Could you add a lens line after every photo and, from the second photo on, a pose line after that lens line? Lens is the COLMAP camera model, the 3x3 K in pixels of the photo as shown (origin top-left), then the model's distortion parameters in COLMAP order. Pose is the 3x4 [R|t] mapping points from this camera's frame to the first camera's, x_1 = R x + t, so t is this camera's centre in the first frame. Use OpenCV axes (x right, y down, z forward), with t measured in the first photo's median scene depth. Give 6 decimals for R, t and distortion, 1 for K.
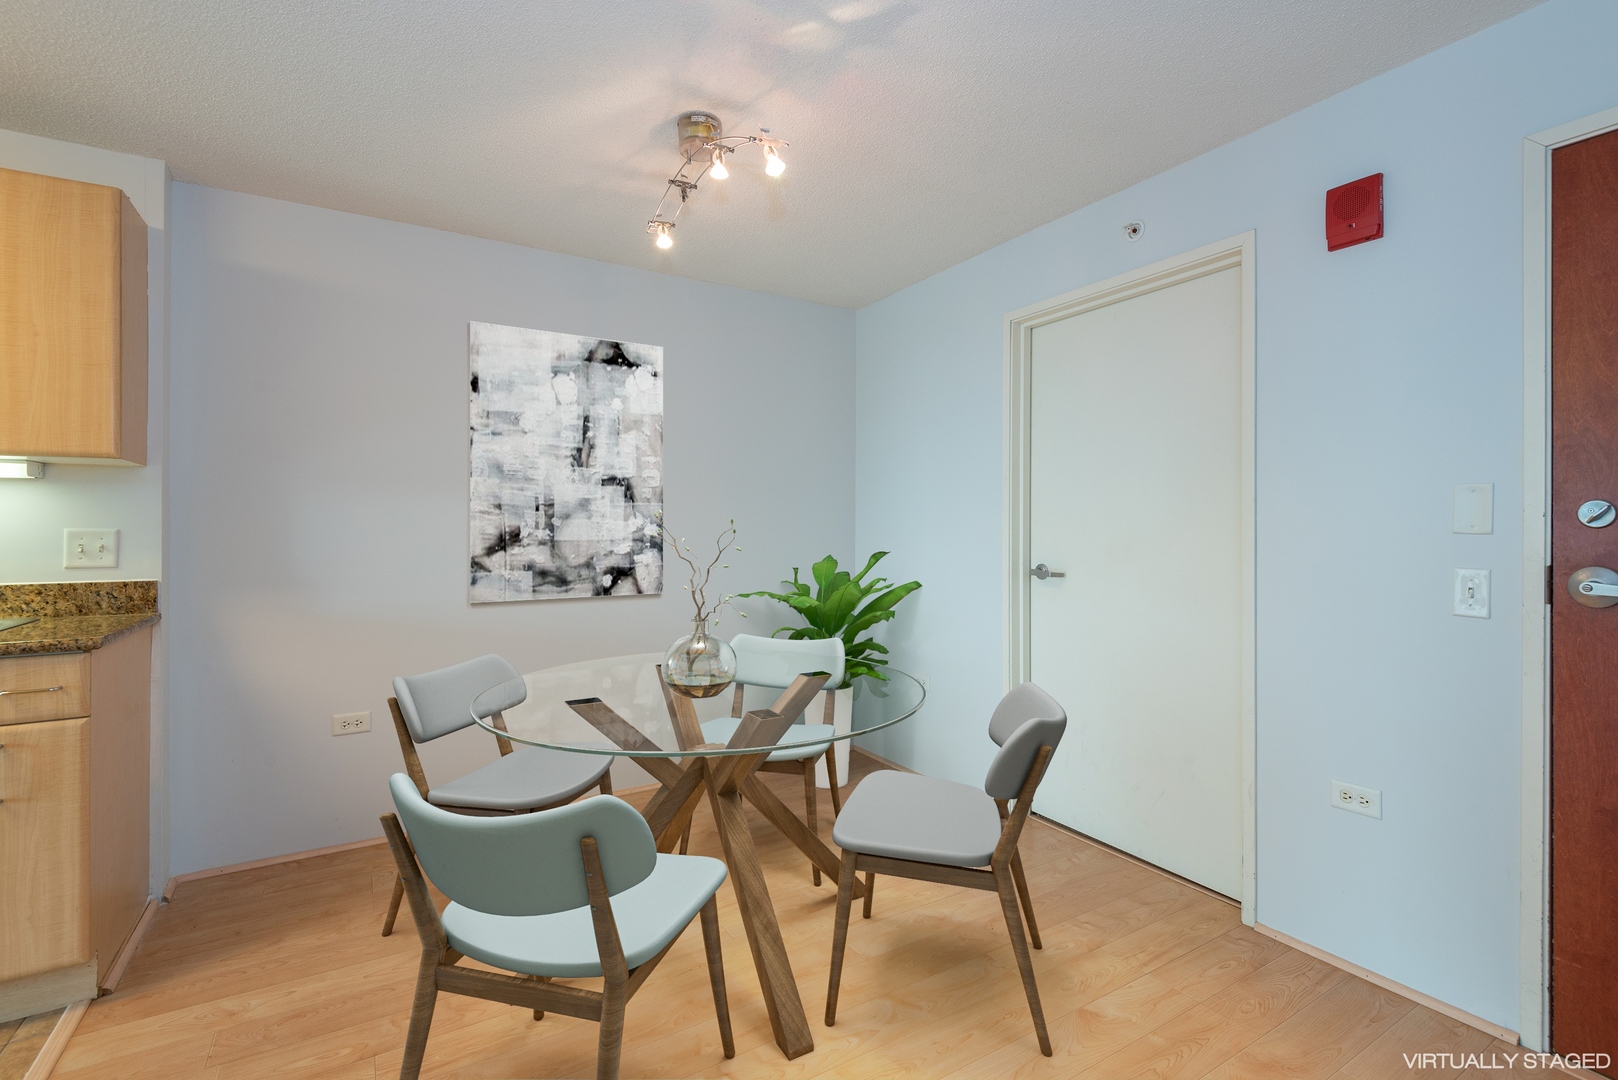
lens RADIAL K [[719.5, 0, 808.4], [0, 719.5, 536.5], [0, 0, 1]] dist [0.003358, 0.000158]
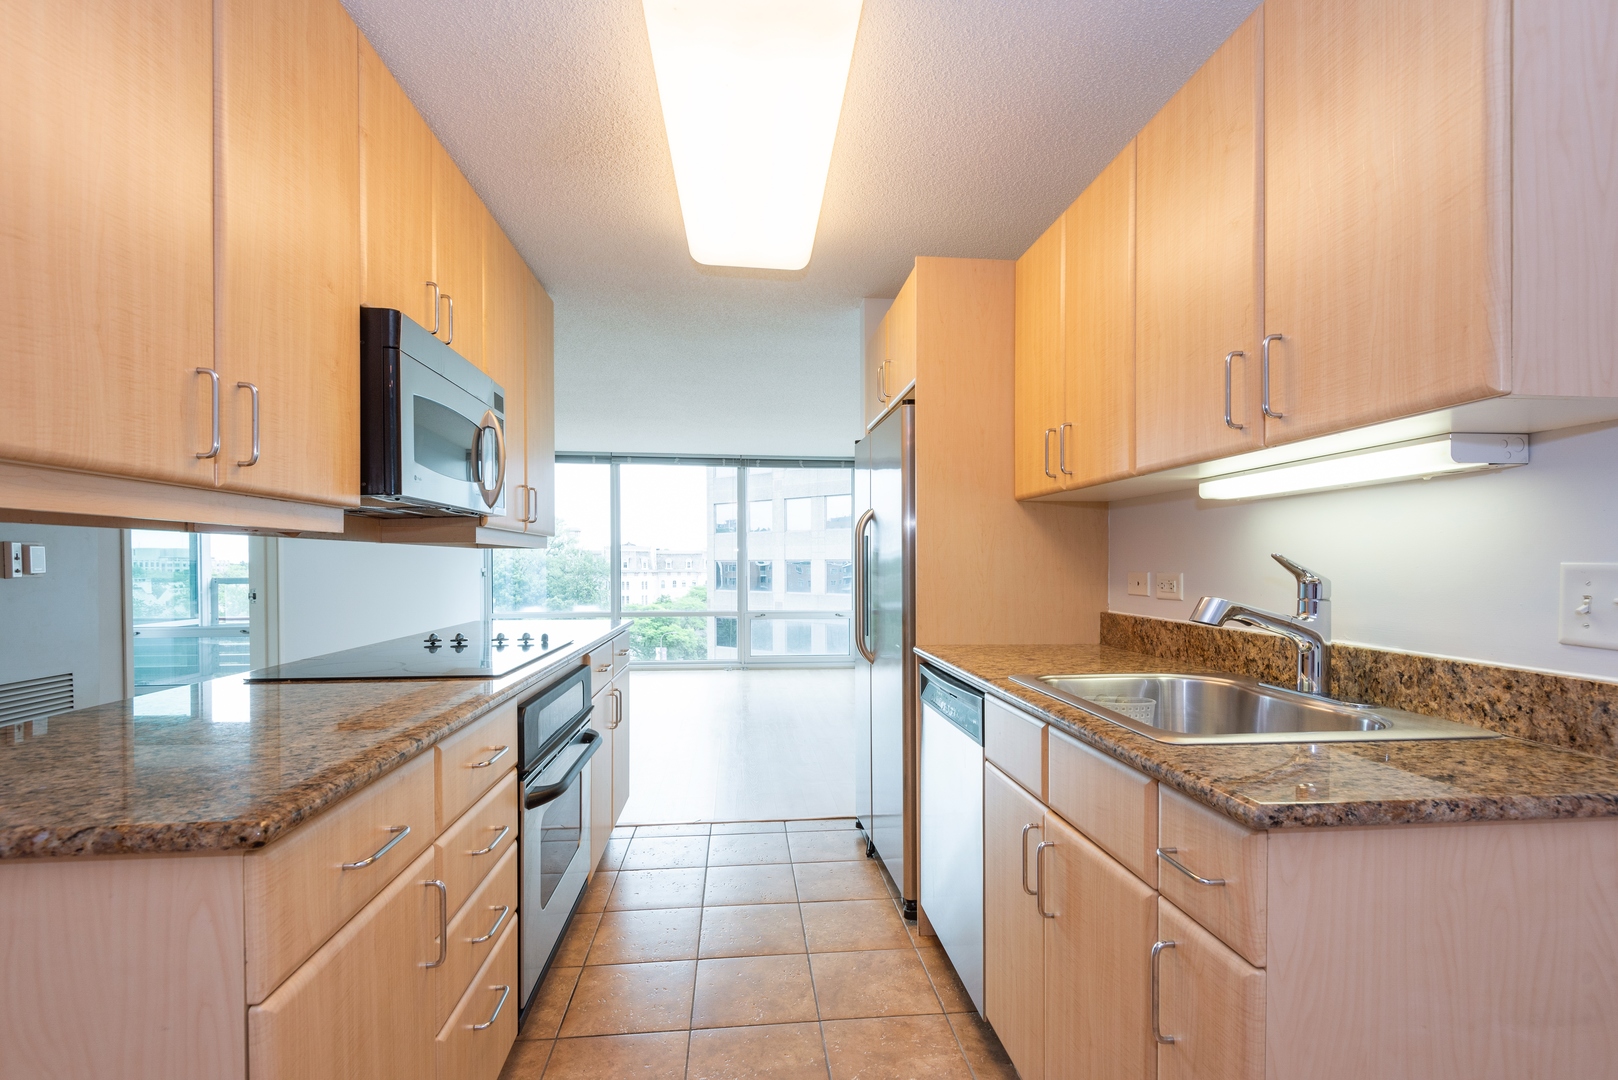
lens RADIAL K [[719.5, 0, 797.8], [0, 719.5, 554.3], [0, 0, 1]] dist [0.003358, 0.000158]
pose [[-0.449434, -0.004376, -0.893303, -0.372212], [0.002645, 0.999977, -0.006229, -0.014194], [0.893310, -0.005163, -0.449412, 0.774296]]
